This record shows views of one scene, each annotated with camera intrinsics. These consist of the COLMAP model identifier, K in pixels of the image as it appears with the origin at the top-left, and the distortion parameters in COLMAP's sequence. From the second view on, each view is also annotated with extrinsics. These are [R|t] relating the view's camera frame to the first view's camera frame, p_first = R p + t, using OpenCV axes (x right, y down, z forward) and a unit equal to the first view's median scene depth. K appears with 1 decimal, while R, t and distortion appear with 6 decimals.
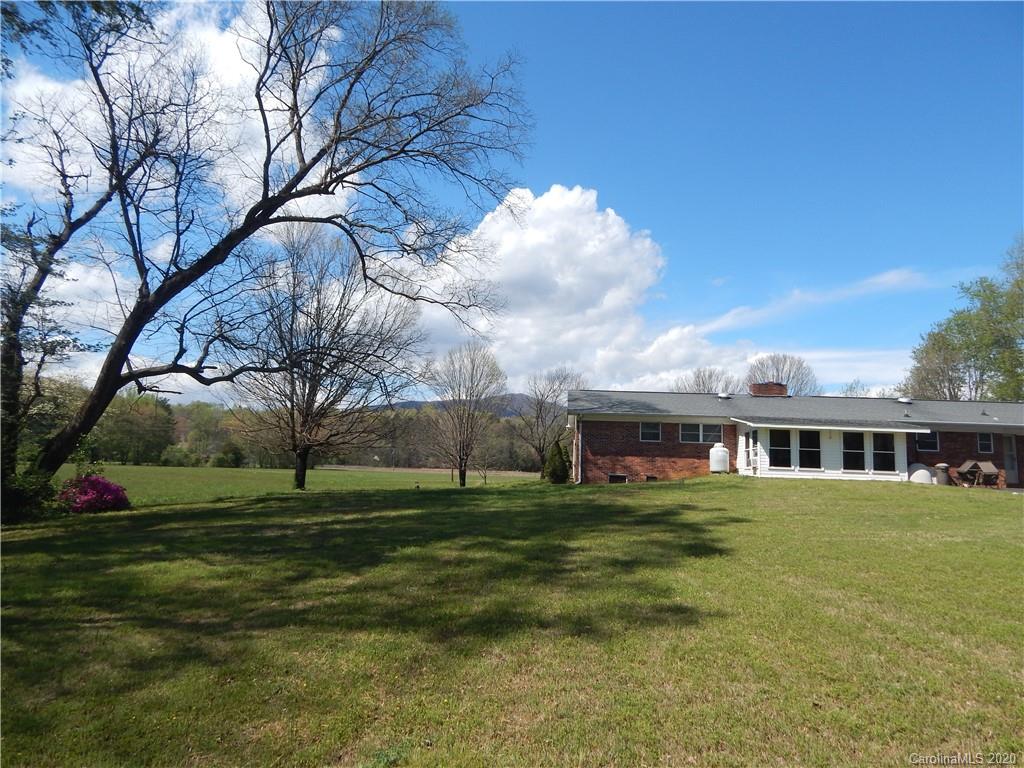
lens RADIAL K [[657.0, 0, 514.5], [0, 657.0, 385.5], [0, 0, 1]] dist [-0.002002, 0.000803]
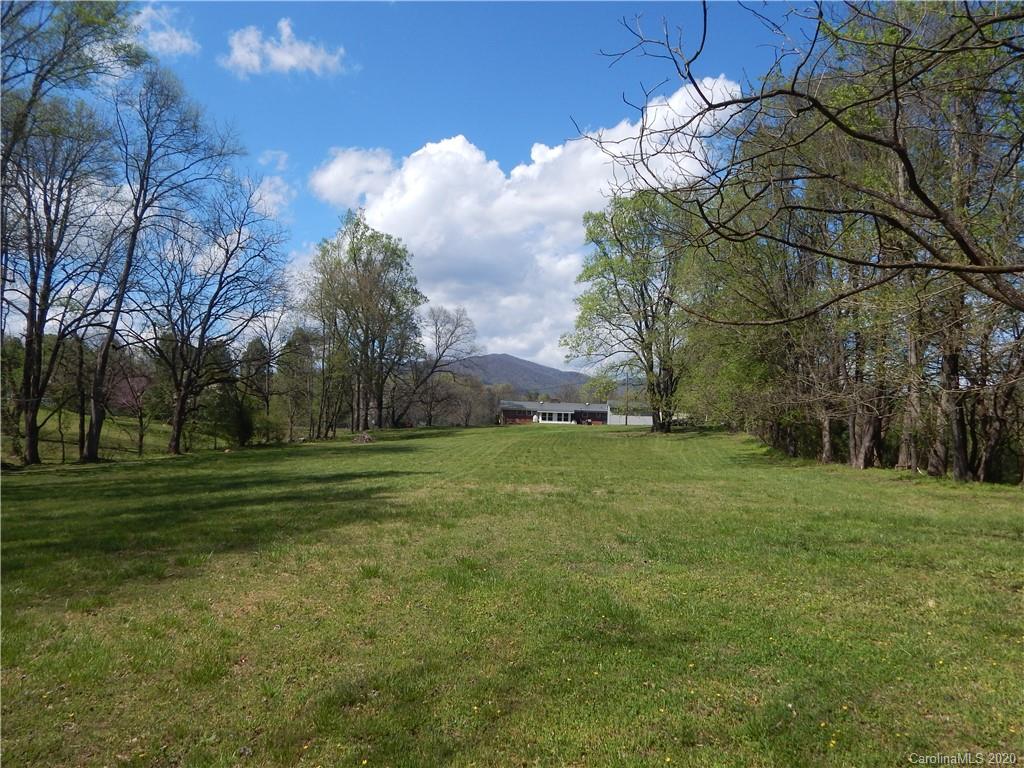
lens RADIAL K [[740.0, 0, 515.1], [0, 740.0, 377.1], [0, 0, 1]] dist [0.009752, 0.001947]
pose [[0.999755, -0.002277, 0.022029, 0.089917], [0.001201, 0.998811, 0.048736, -0.434667], [-0.022114, -0.048697, 0.998569, -4.165976]]
